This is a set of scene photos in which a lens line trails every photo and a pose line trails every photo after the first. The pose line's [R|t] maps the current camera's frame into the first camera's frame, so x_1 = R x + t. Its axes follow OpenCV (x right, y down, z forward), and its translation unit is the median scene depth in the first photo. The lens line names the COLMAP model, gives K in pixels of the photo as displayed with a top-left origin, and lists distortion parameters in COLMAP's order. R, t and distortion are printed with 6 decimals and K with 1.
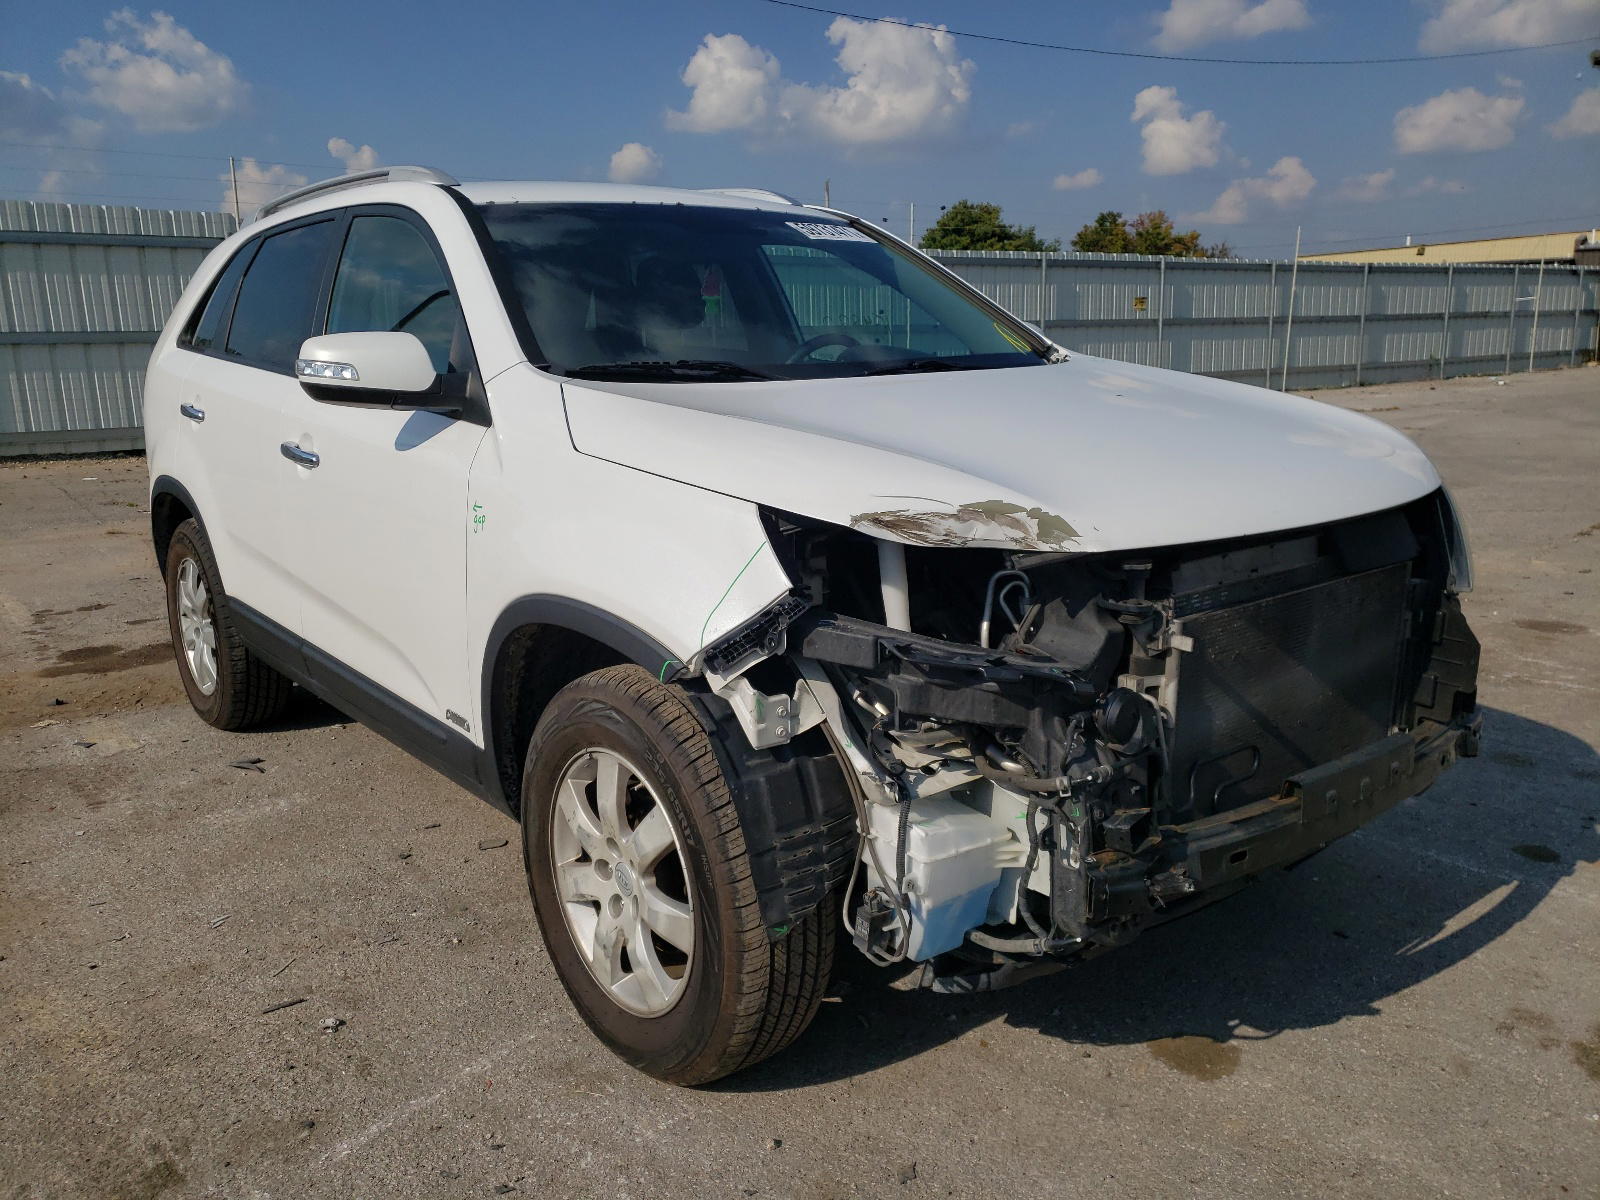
lens RADIAL K [[1218.0, 0, 795.4], [0, 1218.0, 591.1], [0, 0, 1]] dist [0.030142, -0.036689]
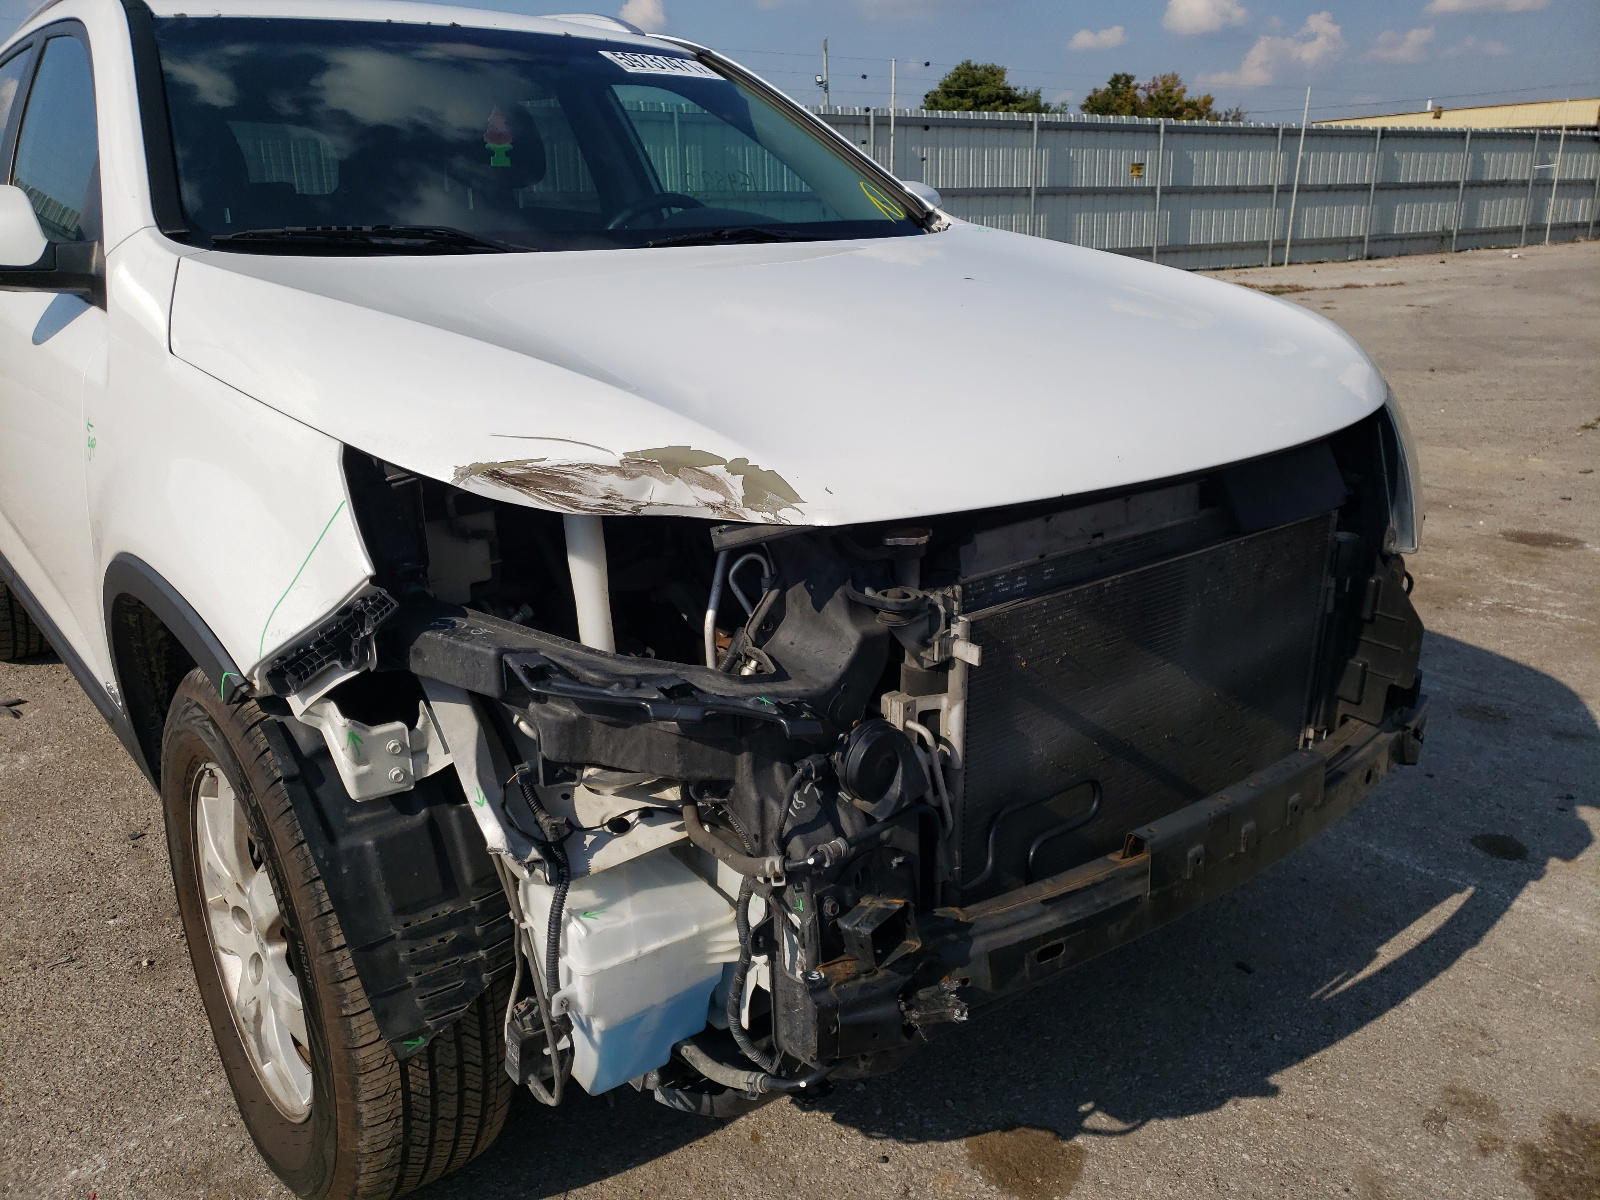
lens RADIAL K [[1218.0, 0, 801.1], [0, 1218.0, 563.8], [0, 0, 1]] dist [0.030142, -0.036689]
pose [[0.999992, 0.003918, 0.001192, 0.184568], [-0.004001, 0.996771, 0.080201, -0.051173], [-0.000874, -0.080205, 0.996778, 0.270701]]
